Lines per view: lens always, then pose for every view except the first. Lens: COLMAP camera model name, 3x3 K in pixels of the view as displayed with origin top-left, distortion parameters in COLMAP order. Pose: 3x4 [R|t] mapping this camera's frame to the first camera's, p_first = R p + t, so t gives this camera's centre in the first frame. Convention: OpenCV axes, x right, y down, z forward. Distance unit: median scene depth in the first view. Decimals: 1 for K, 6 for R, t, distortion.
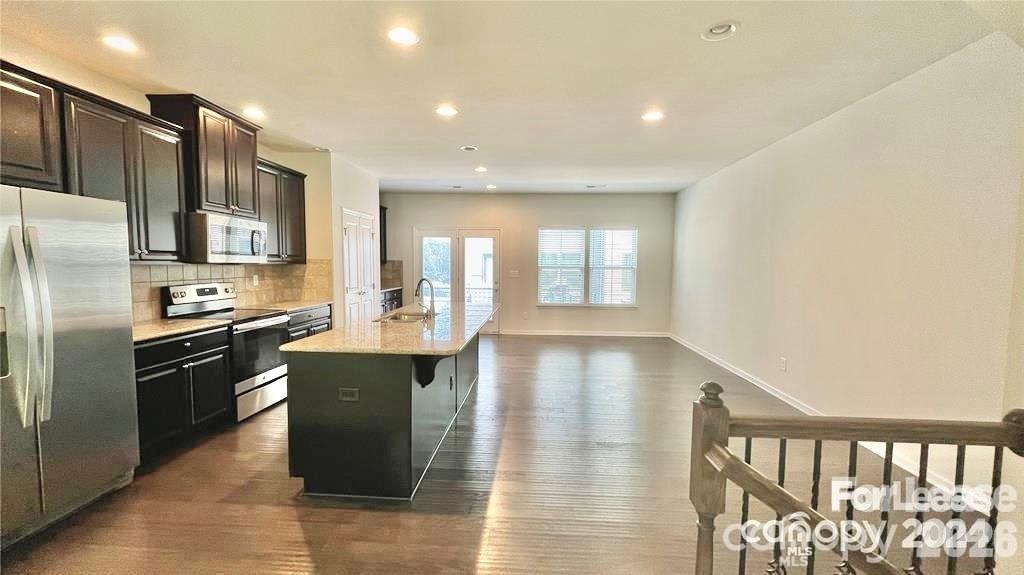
lens RADIAL K [[411.0, 0, 515.3], [0, 411.0, 288.3], [0, 0, 1]] dist [0.002721, 0.000134]
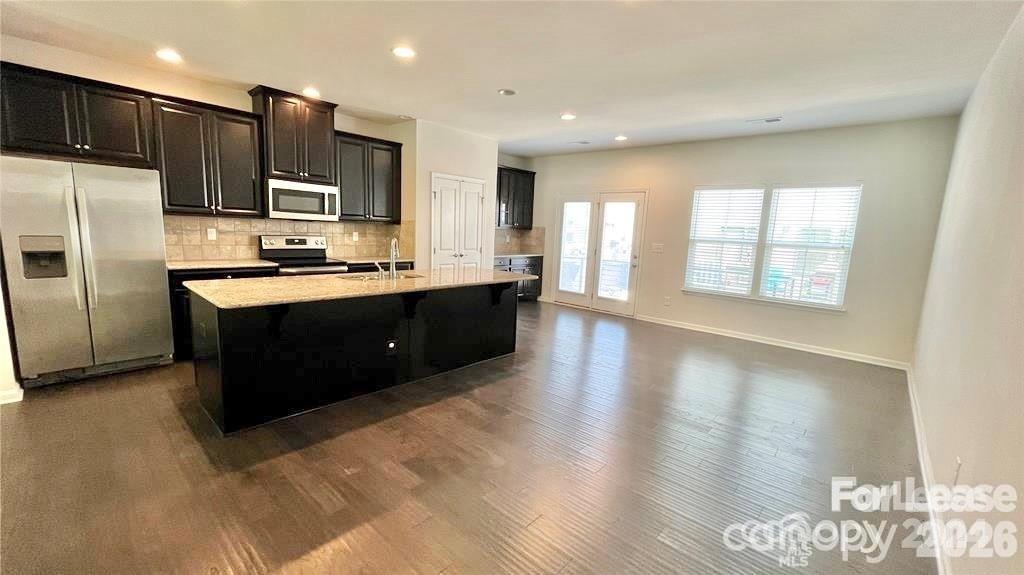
lens RADIAL K [[411.0, 0, 511.1], [0, 411.0, 289.3], [0, 0, 1]] dist [0.002721, 0.000134]
pose [[0.774158, 0.120003, -0.621513, 0.554594], [-0.076778, 0.992417, 0.095983, -0.017969], [0.628319, -0.026588, 0.777501, 0.382175]]
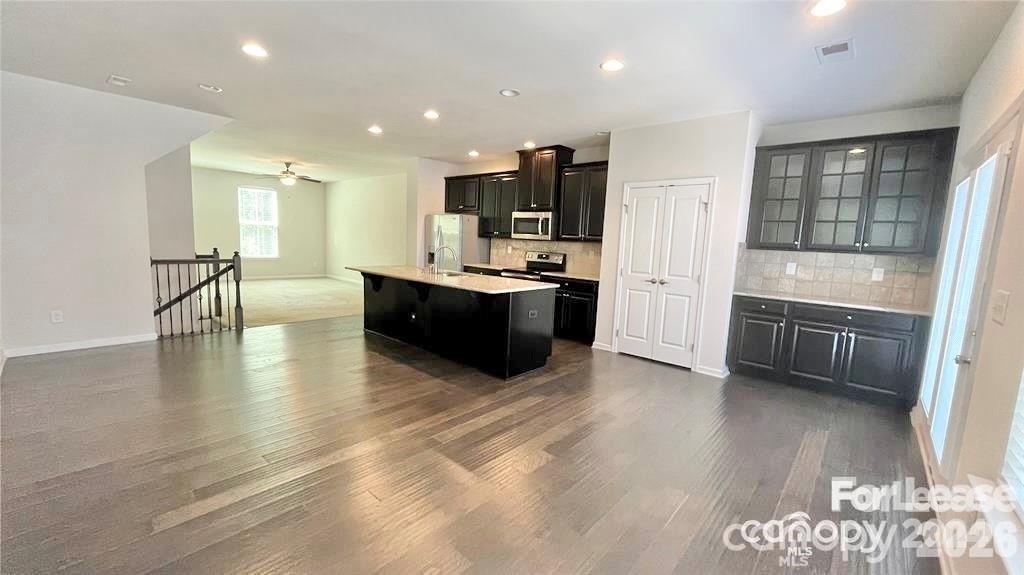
lens RADIAL K [[411.0, 0, 505.6], [0, 411.0, 295.6], [0, 0, 1]] dist [0.002721, 0.000134]
pose [[-0.629326, 0.078012, -0.773216, 0.630852], [-0.092046, 0.980463, 0.173838, -0.106568], [0.771671, 0.180572, -0.609850, 1.801823]]
